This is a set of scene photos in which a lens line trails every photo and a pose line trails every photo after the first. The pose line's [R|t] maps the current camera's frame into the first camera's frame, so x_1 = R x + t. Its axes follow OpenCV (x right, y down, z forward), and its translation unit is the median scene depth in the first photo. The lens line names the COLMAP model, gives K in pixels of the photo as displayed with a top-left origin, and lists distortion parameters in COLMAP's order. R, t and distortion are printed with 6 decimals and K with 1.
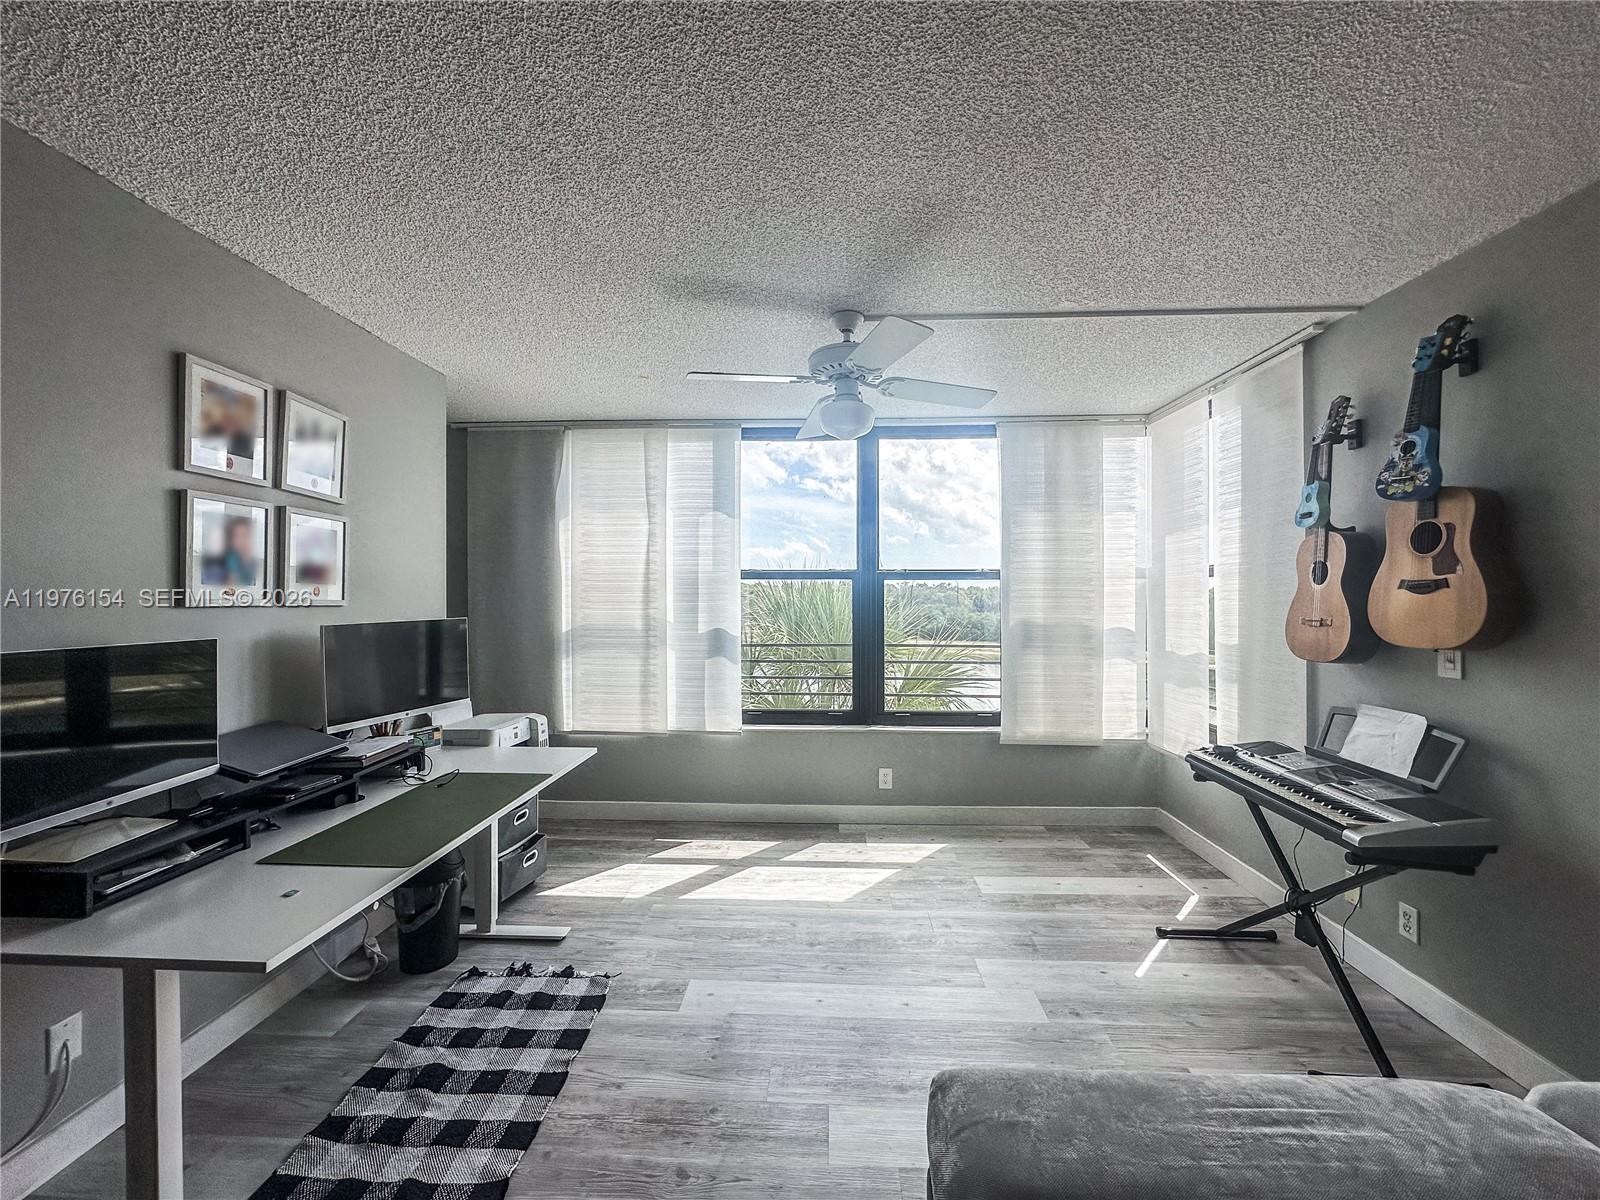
lens RADIAL K [[637.2, 0, 776.4], [0, 637.2, 582.5], [0, 0, 1]] dist [-0.002044, -0.000190]
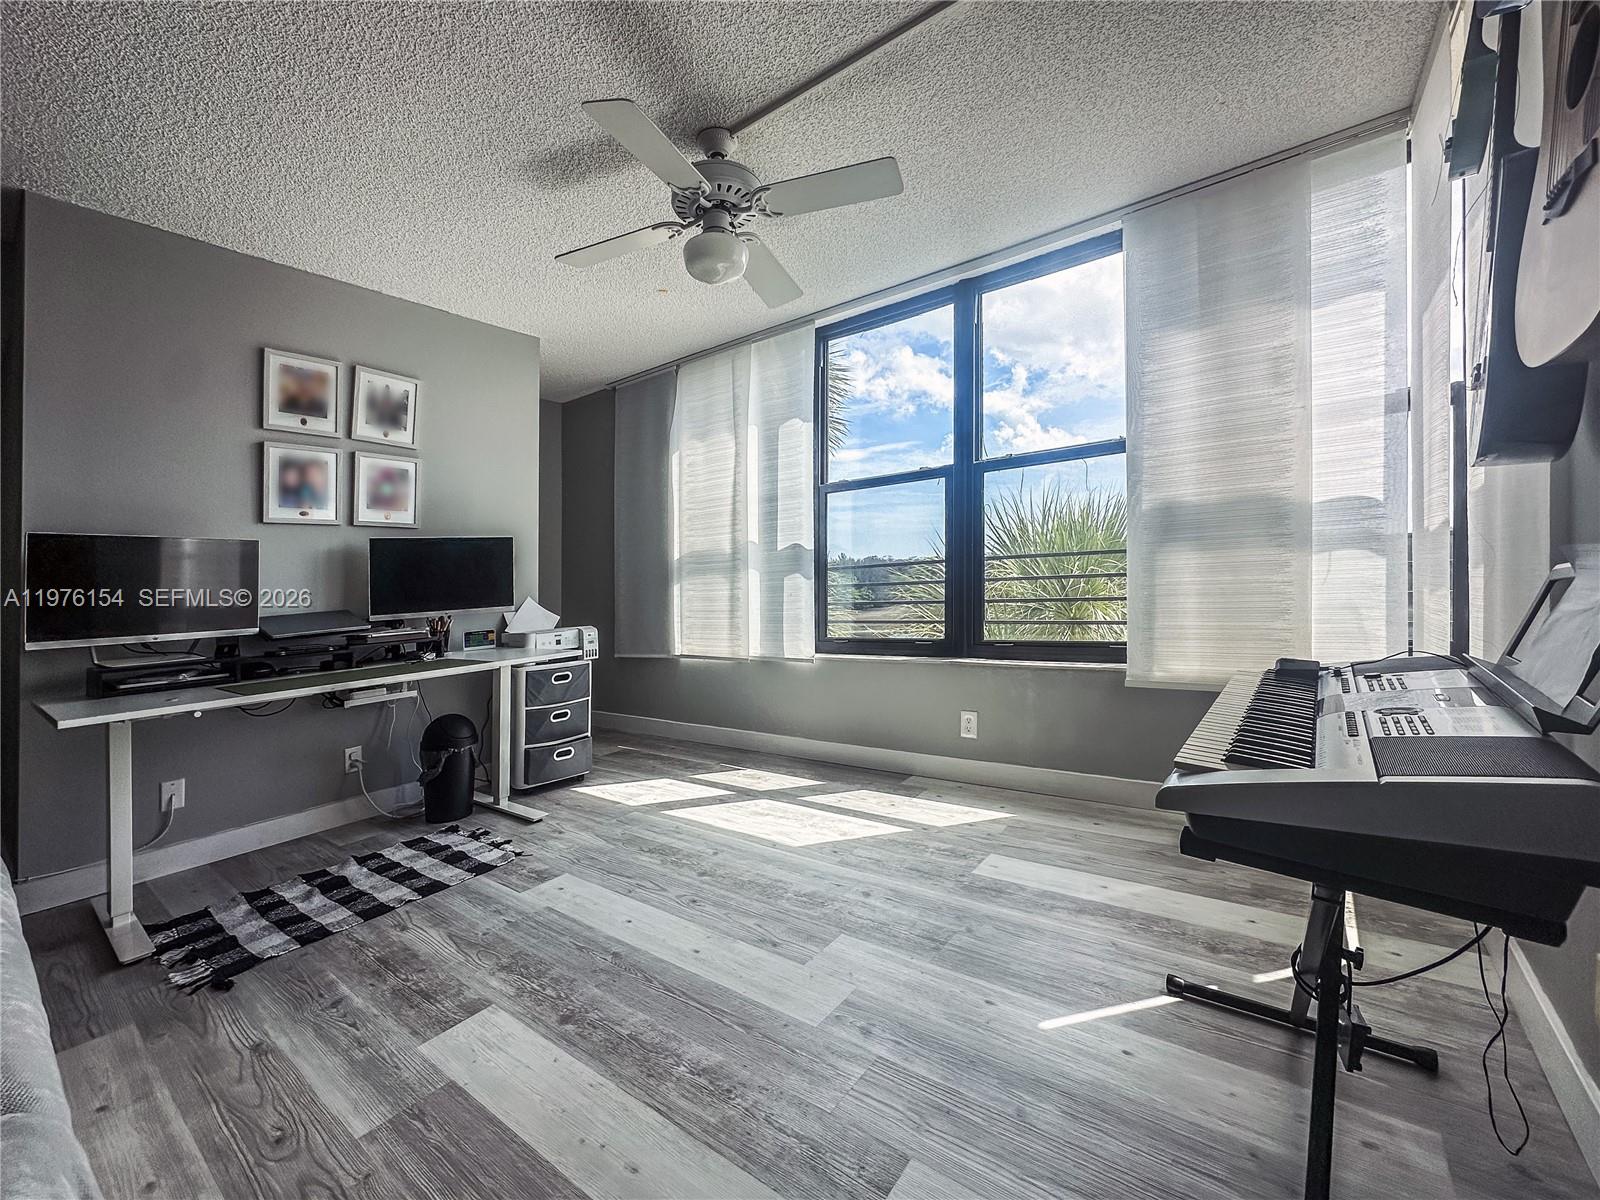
lens RADIAL K [[660.4, 0, 771.2], [0, 660.4, 558.2], [0, 0, 1]] dist [-0.001706, -0.000254]
pose [[0.824090, -0.054642, -0.563817, 0.581154], [0.056163, 0.998314, -0.014663, 0.140408], [0.563668, -0.019582, 0.825770, 0.282937]]
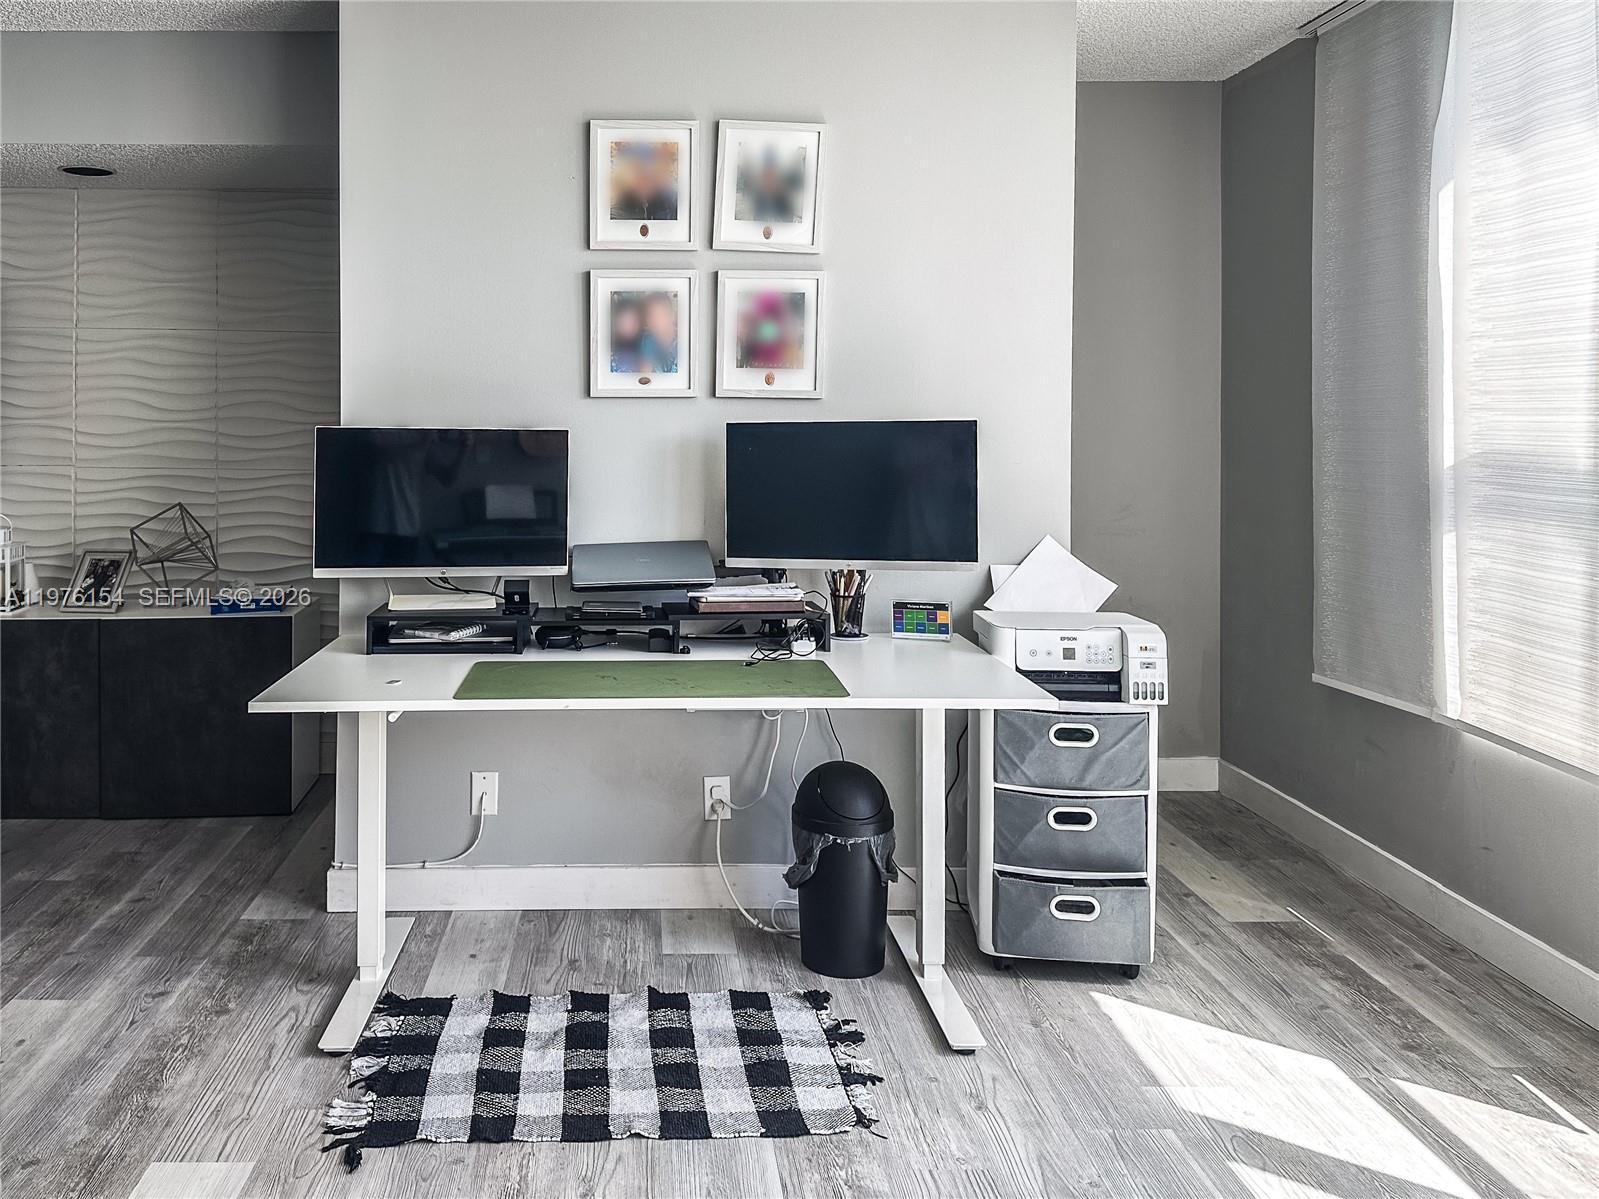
lens RADIAL K [[1262.9, 0, 631.1], [0, 1262.9, 364.9], [0, 0, 1]] dist [0.060233, -0.059034]
pose [[0.074789, -0.045969, -0.996139, 0.606277], [0.023166, 0.998747, -0.044351, 0.054723], [0.996930, -0.019759, 0.075761, 0.613536]]
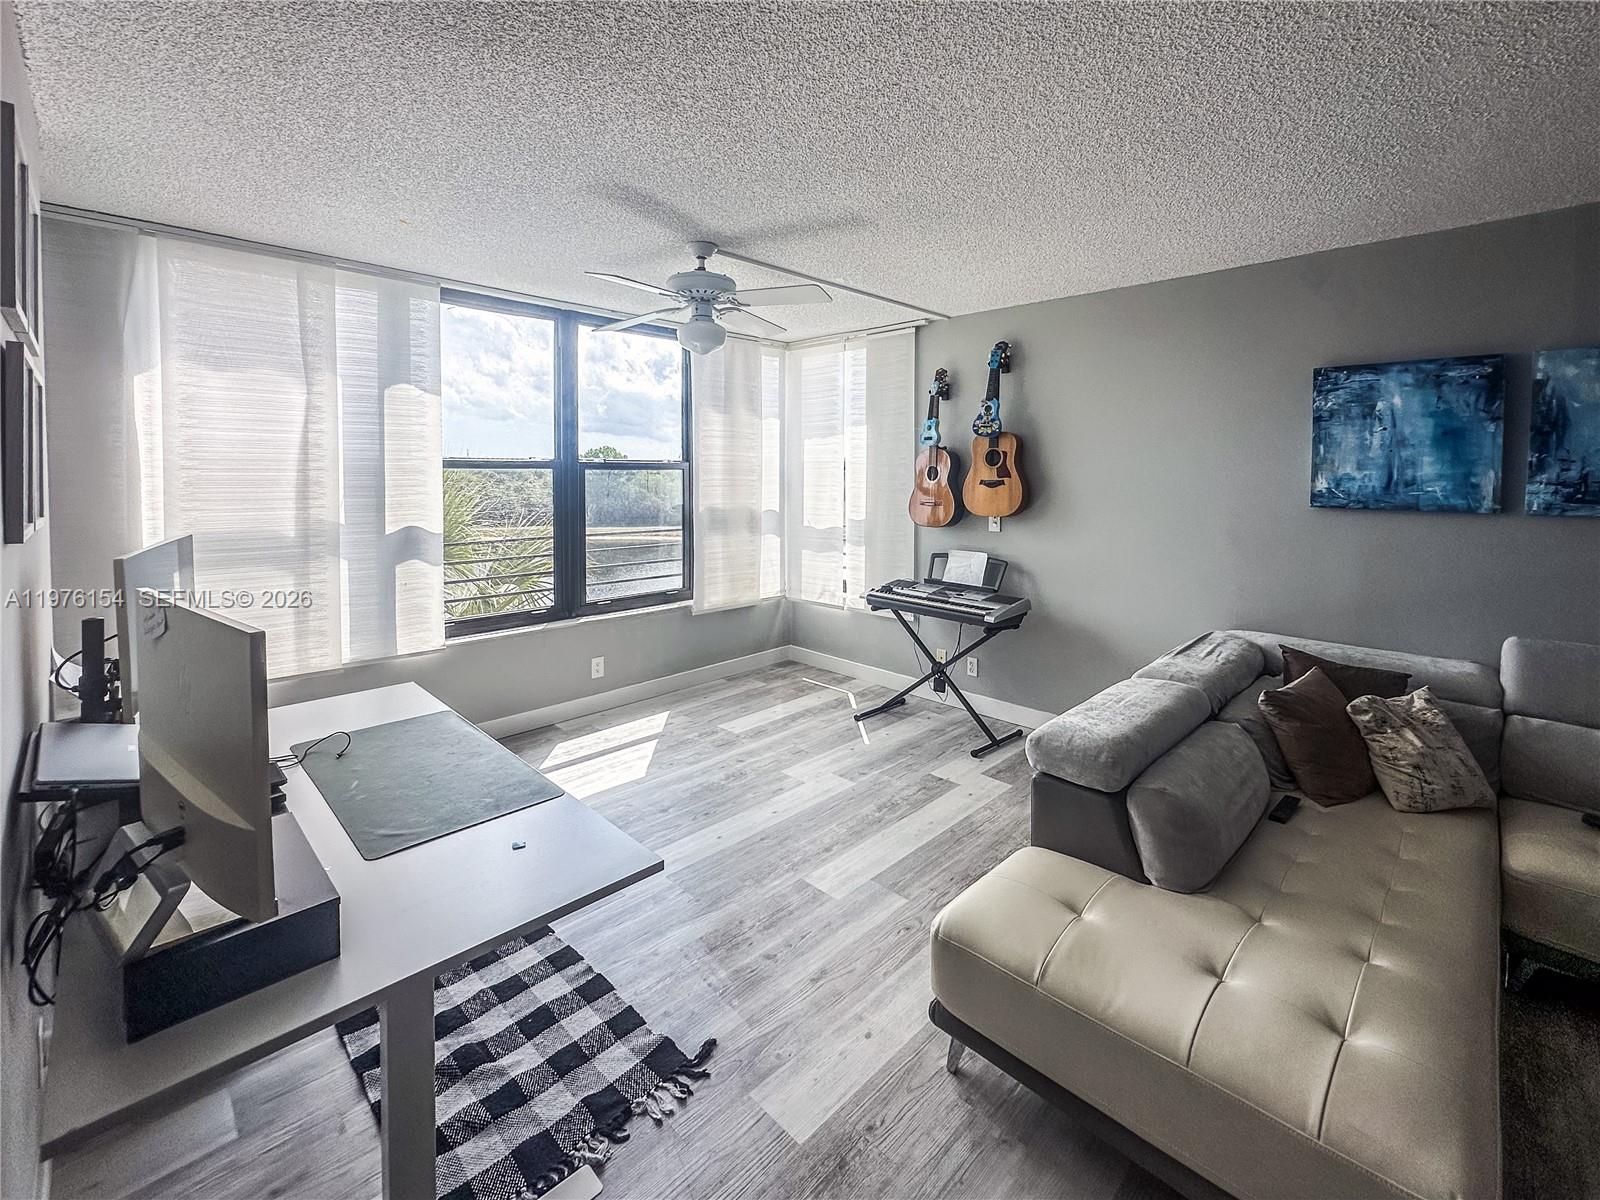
lens RADIAL K [[720.0, 0, 807.1], [0, 720.0, 473.4], [0, 0, 1]] dist [-0.000939, -0.000145]
pose [[0.655736, -0.000649, 0.754990, -0.634702], [-0.018985, 0.999669, 0.017348, -0.034228], [-0.754751, -0.025709, 0.655507, 0.012865]]
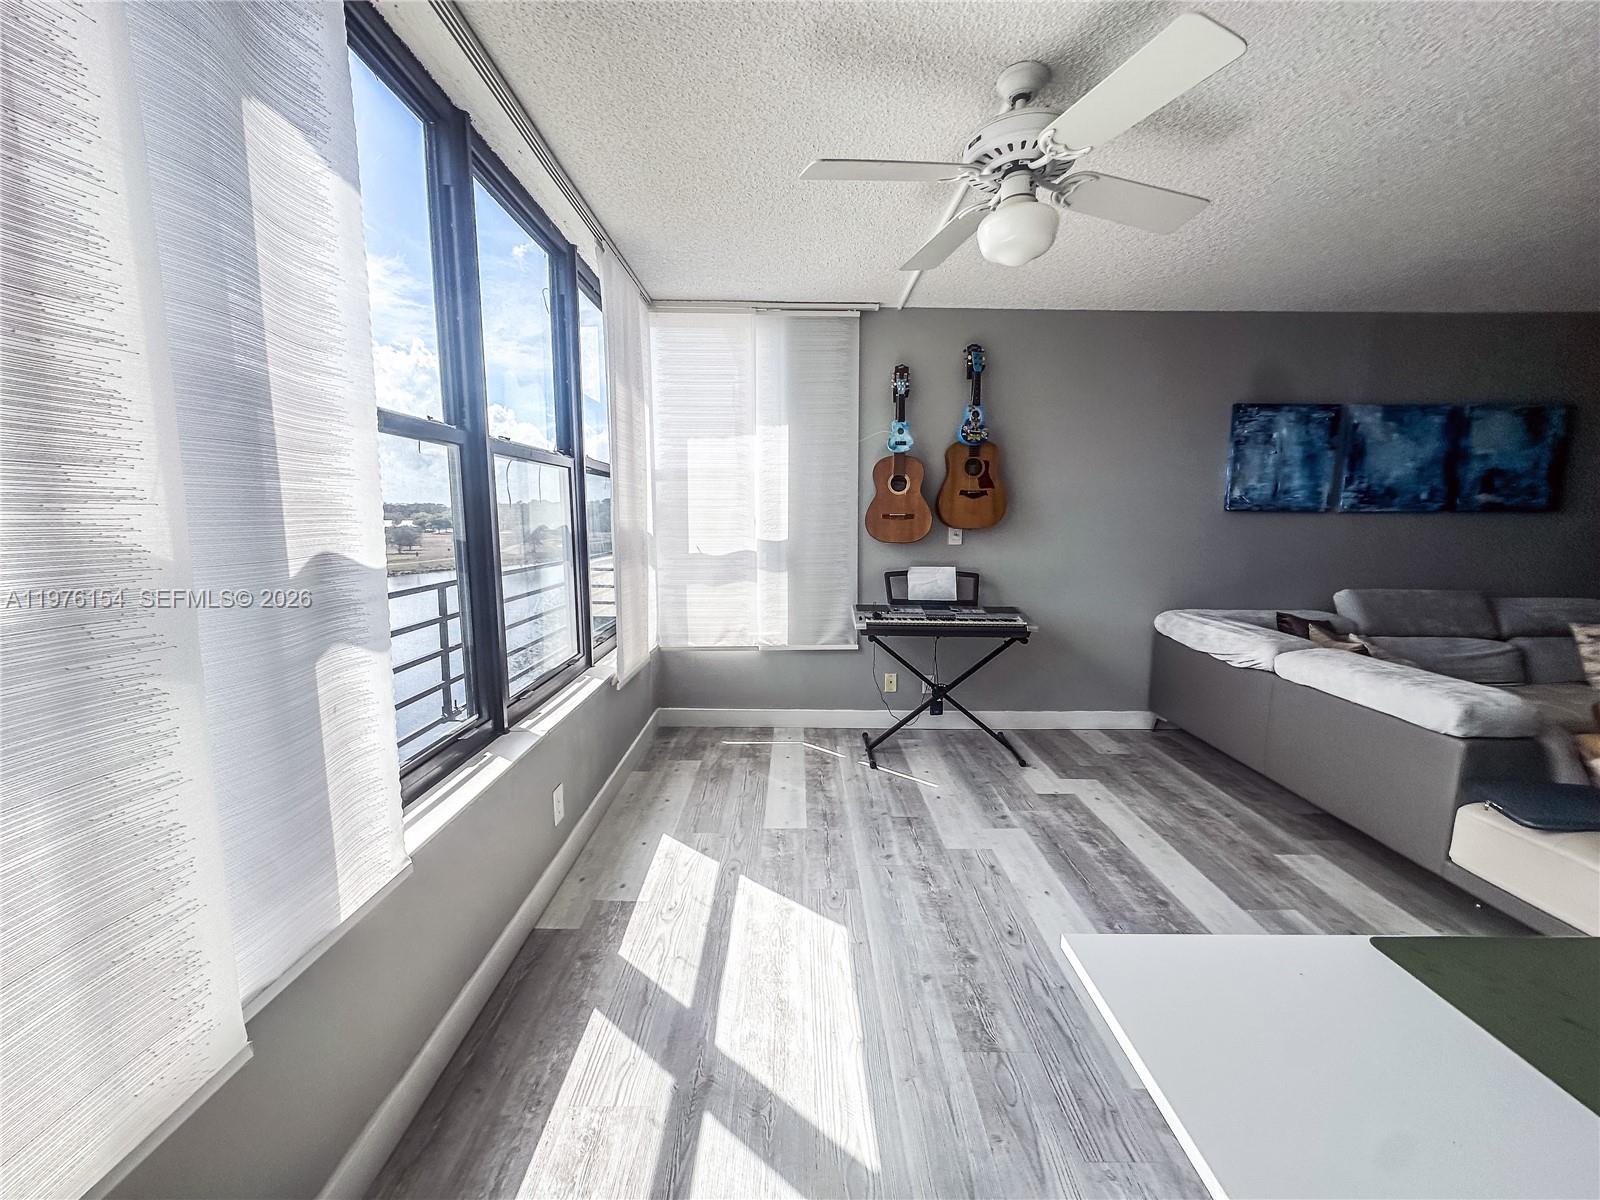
lens RADIAL K [[652.4, 0, 792.9], [0, 652.4, 596.2], [0, 0, 1]] dist [-0.000788, -0.000056]
pose [[-0.087844, -0.120014, 0.988878, -0.548706], [-0.026201, 0.992651, 0.118145, 0.059533], [-0.995790, -0.015532, -0.090343, 1.126994]]
